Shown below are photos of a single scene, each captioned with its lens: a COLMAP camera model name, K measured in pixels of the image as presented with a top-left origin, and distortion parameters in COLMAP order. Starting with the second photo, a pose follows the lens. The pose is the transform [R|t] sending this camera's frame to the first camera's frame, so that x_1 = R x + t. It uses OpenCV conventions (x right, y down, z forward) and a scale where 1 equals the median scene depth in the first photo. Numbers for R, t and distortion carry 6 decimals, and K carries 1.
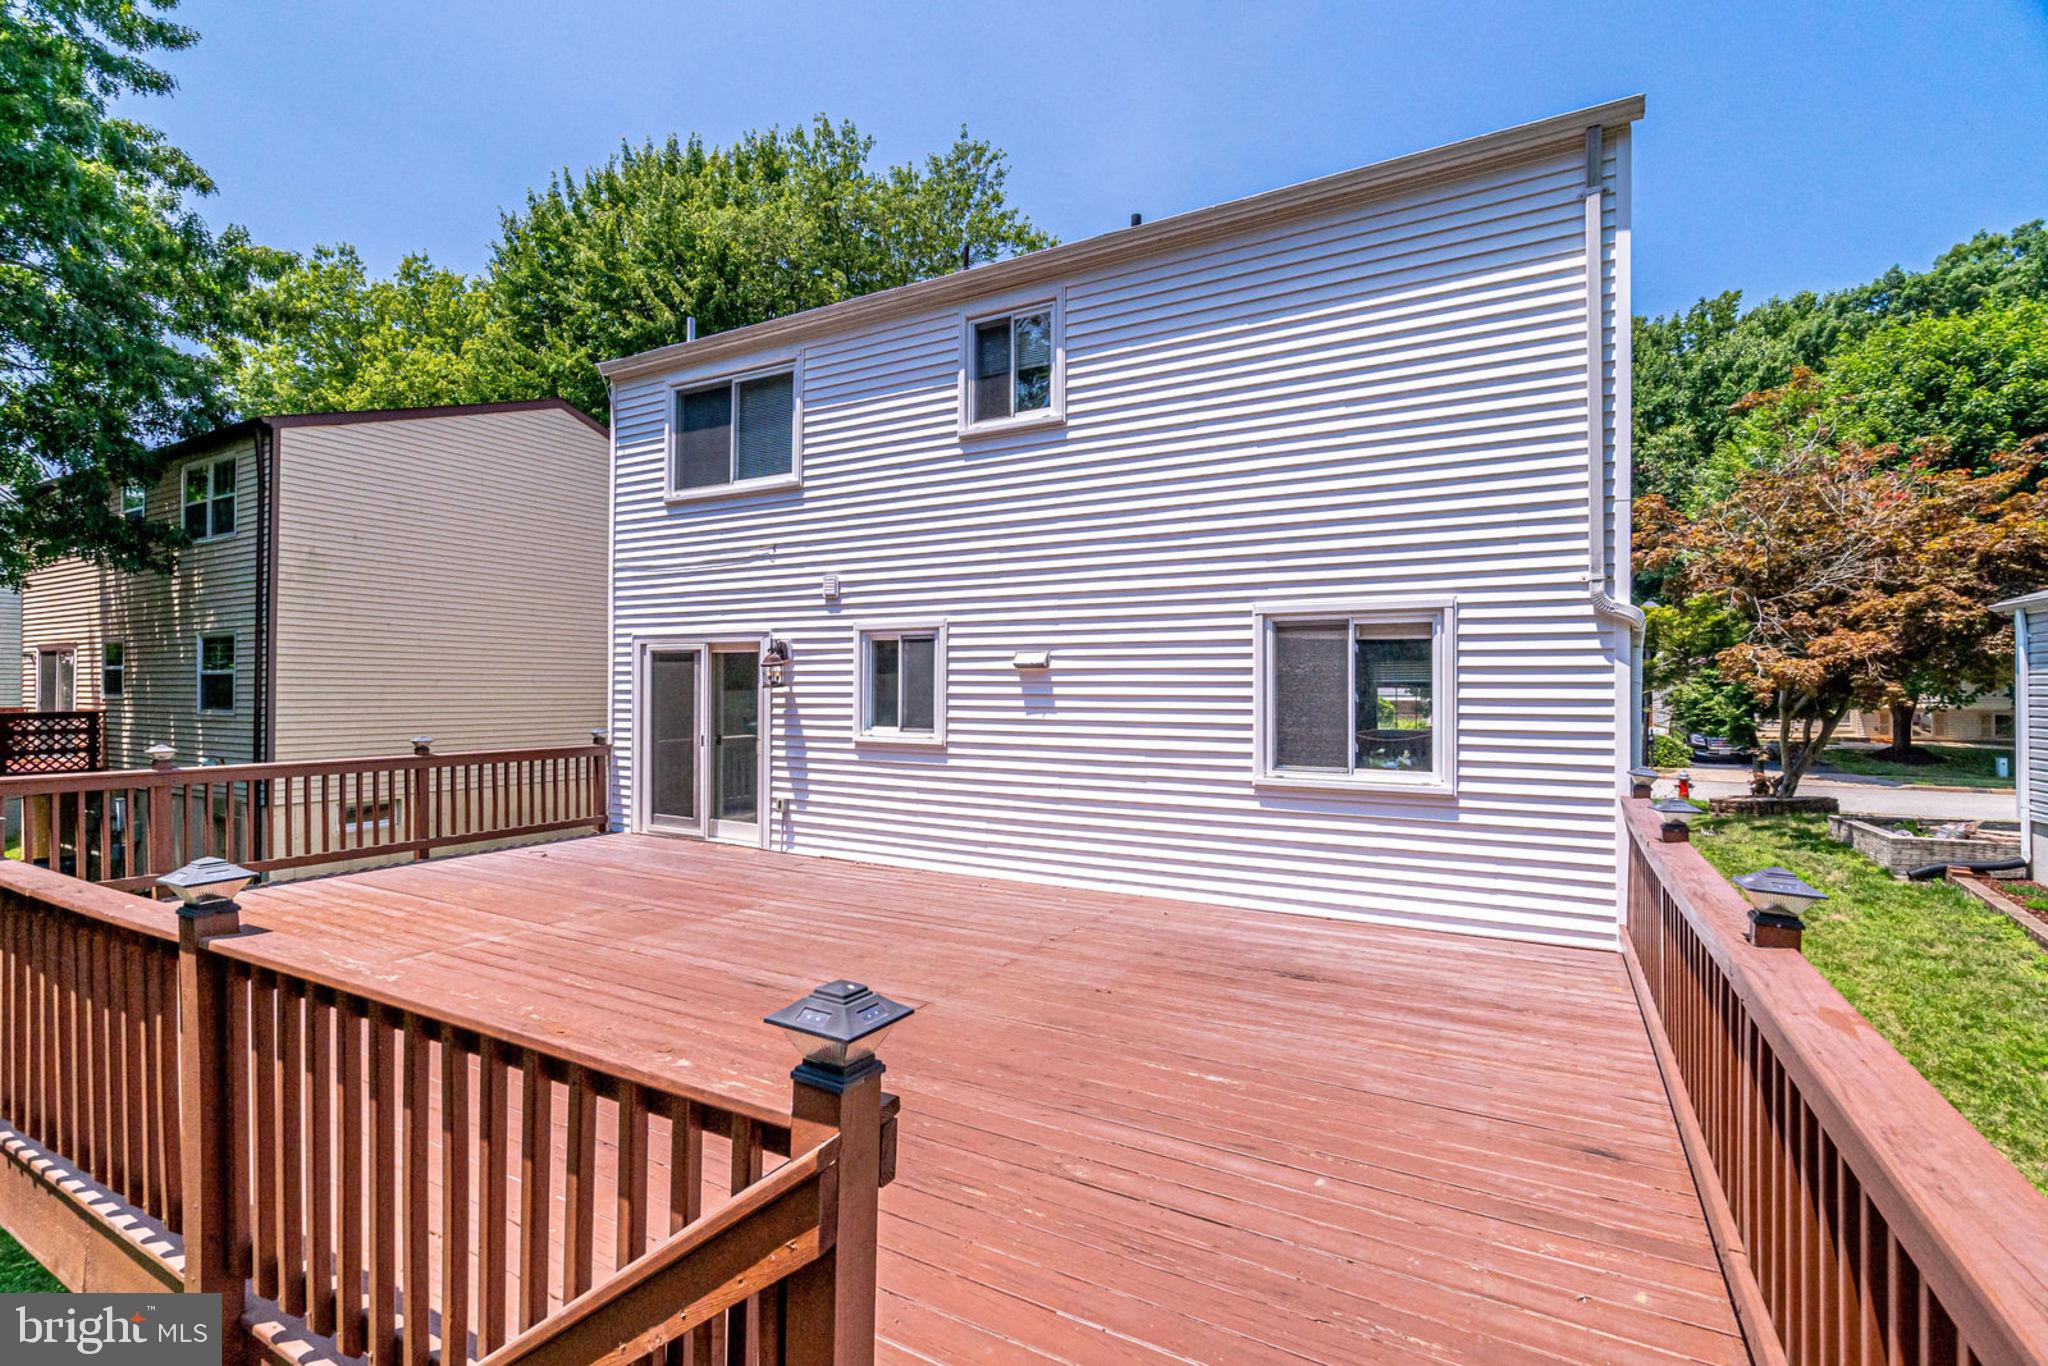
lens RADIAL K [[930.4, 0, 1025.3], [0, 930.4, 695.8], [0, 0, 1]] dist [-0.010051, 0.008088]
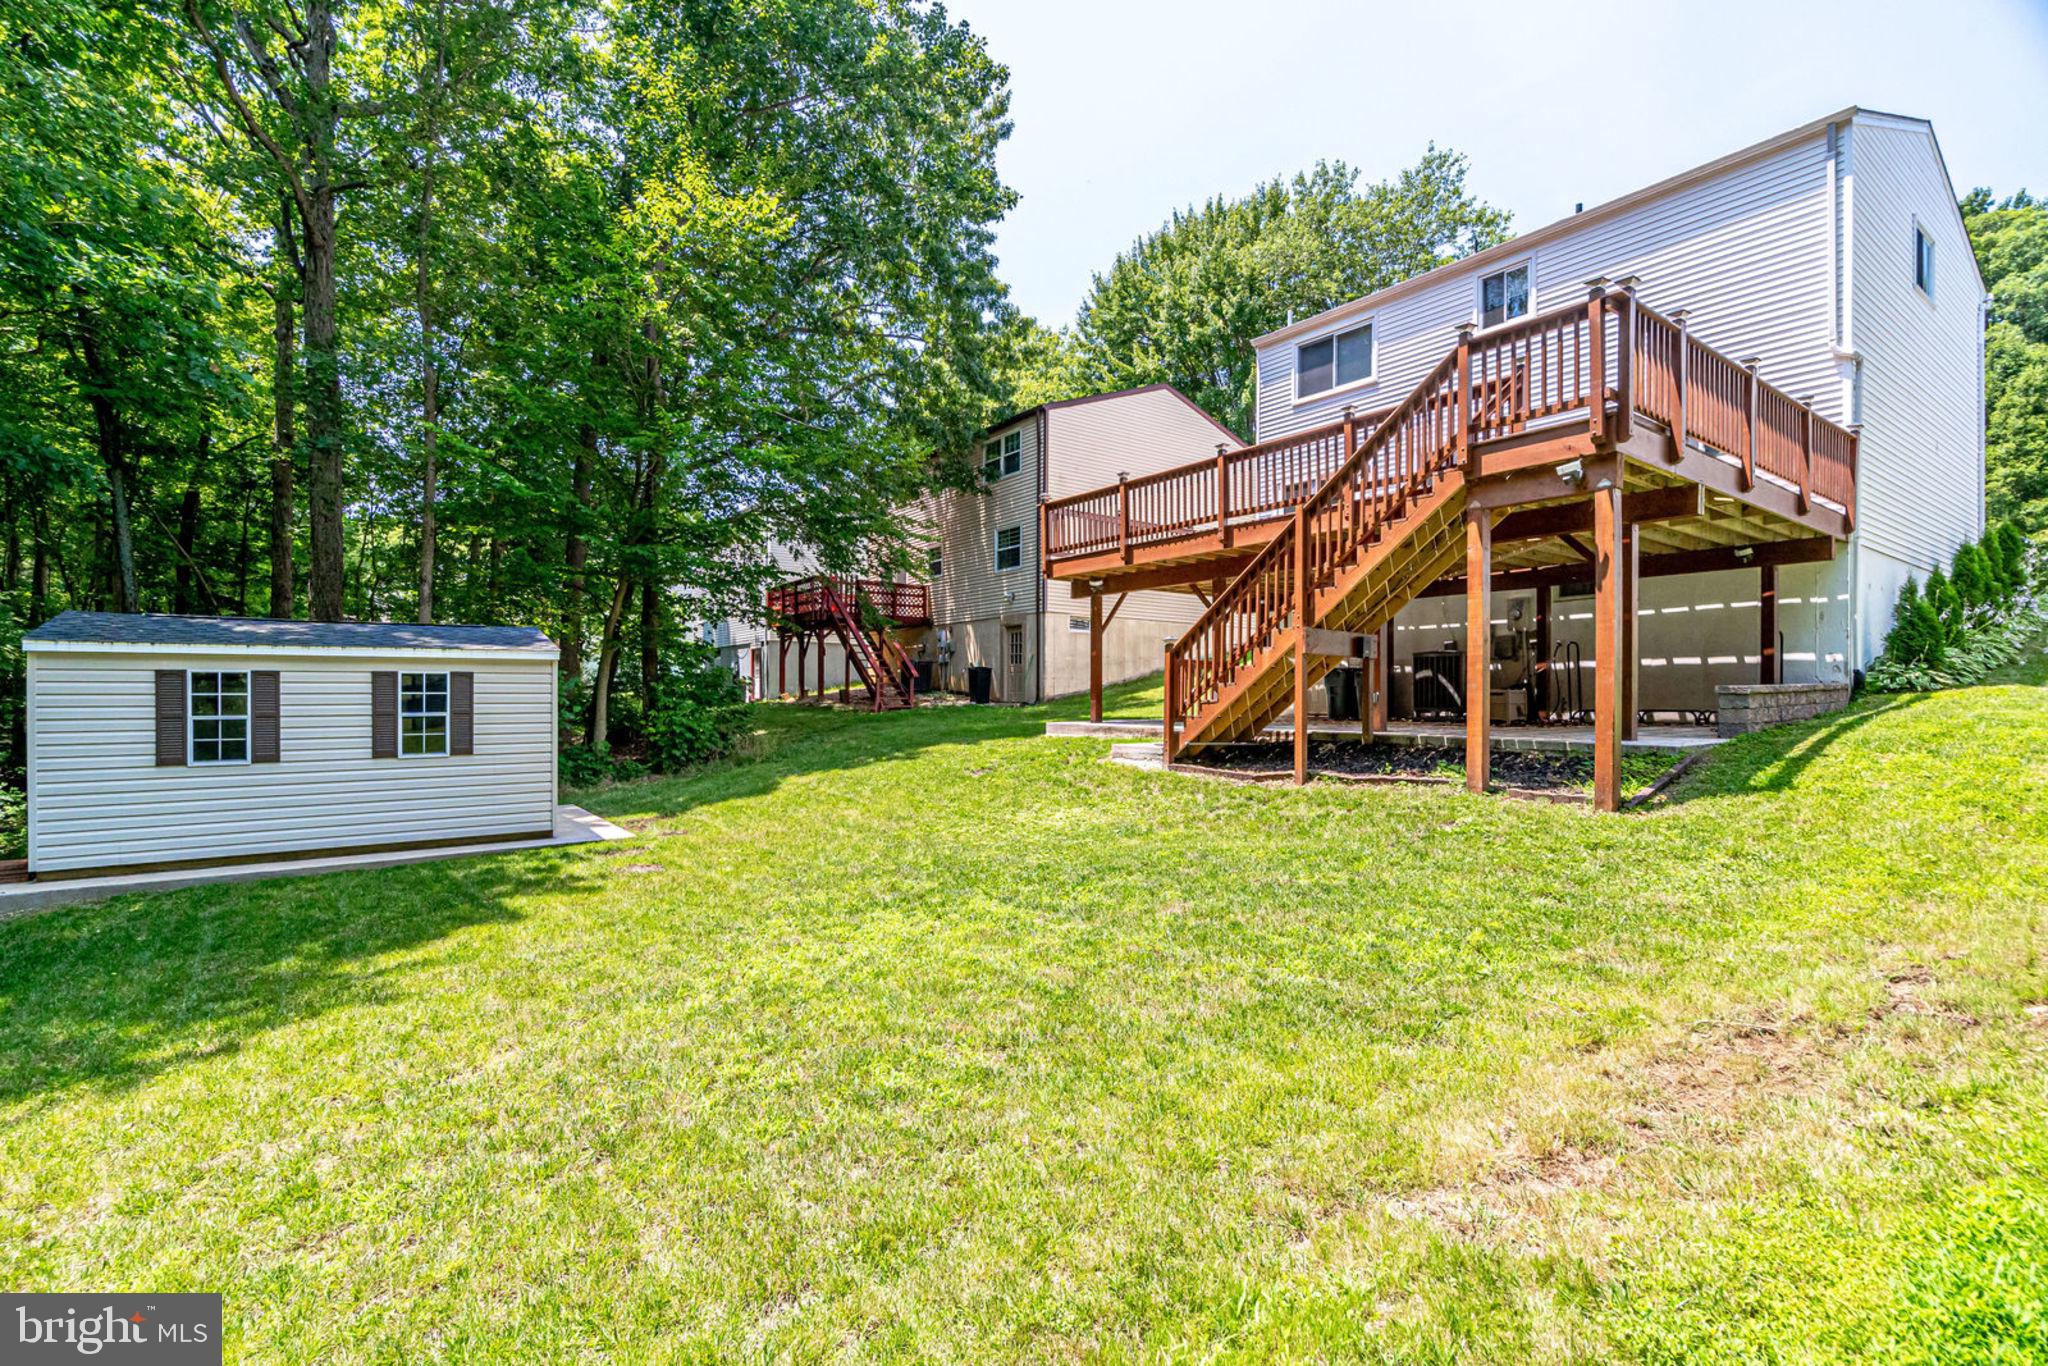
lens RADIAL K [[930.4, 0, 1025.3], [0, 930.4, 695.8], [0, 0, 1]] dist [-0.010051, 0.008088]
pose [[0.909102, 0.001261, -0.416572, -0.068566], [-0.005669, 0.999940, -0.009343, 0.291603], [0.416535, 0.010856, 0.909055, -0.679780]]
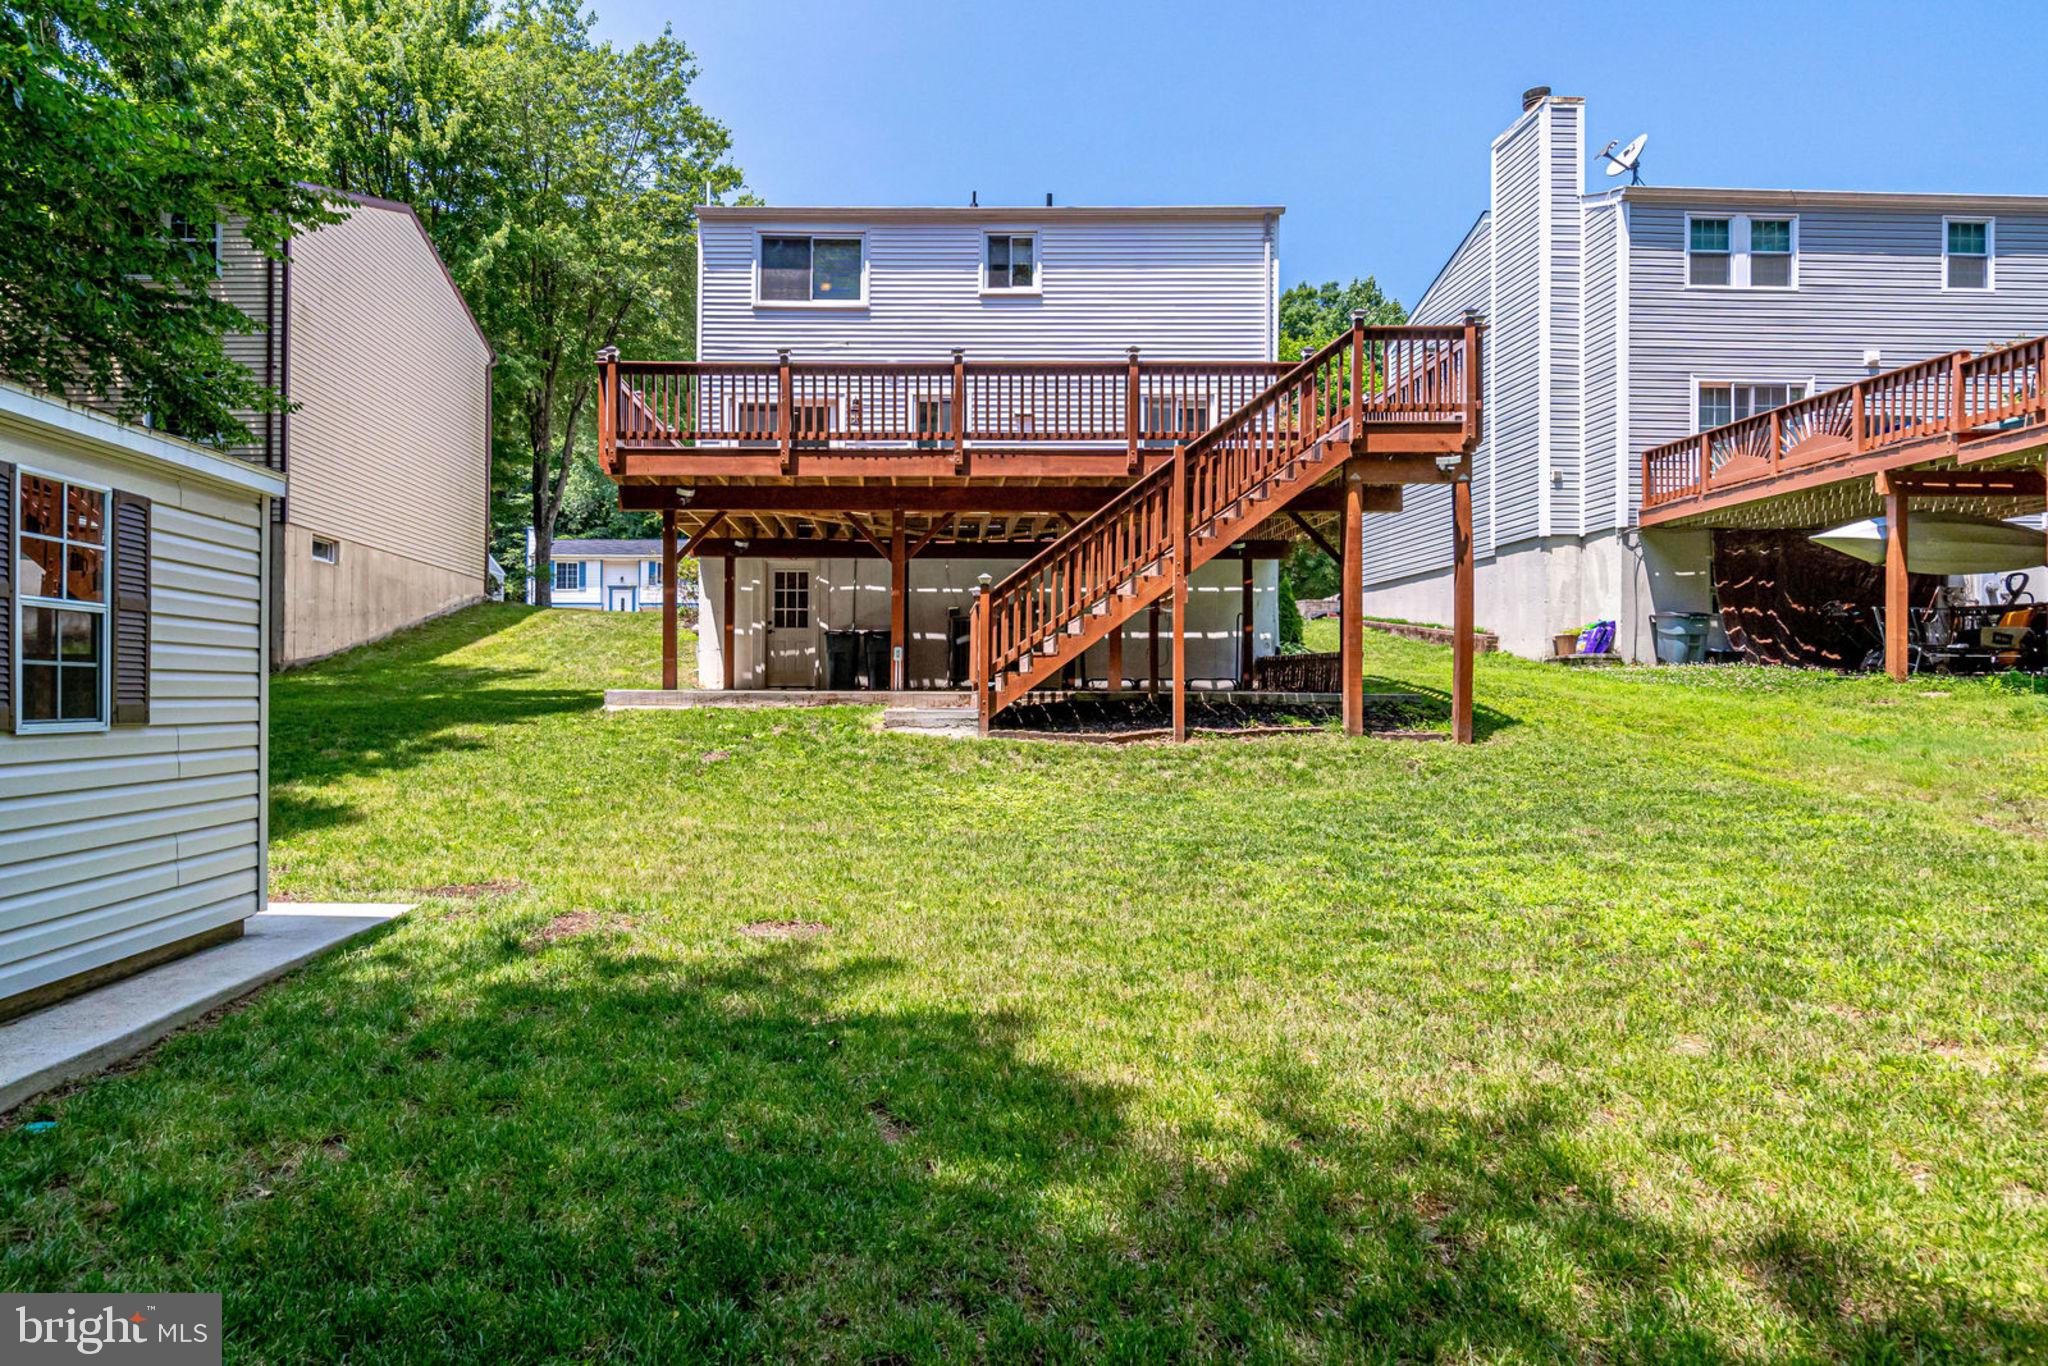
lens RADIAL K [[1127.1, 0, 1024.0], [0, 1127.1, 683.0], [0, 0, 1]] dist [0.012792, 0.000000]
pose [[0.875001, 0.009727, 0.484024, -0.640571], [-0.001085, 0.999835, -0.018131, 0.322495], [-0.484120, 0.015339, 0.874867, -0.605076]]
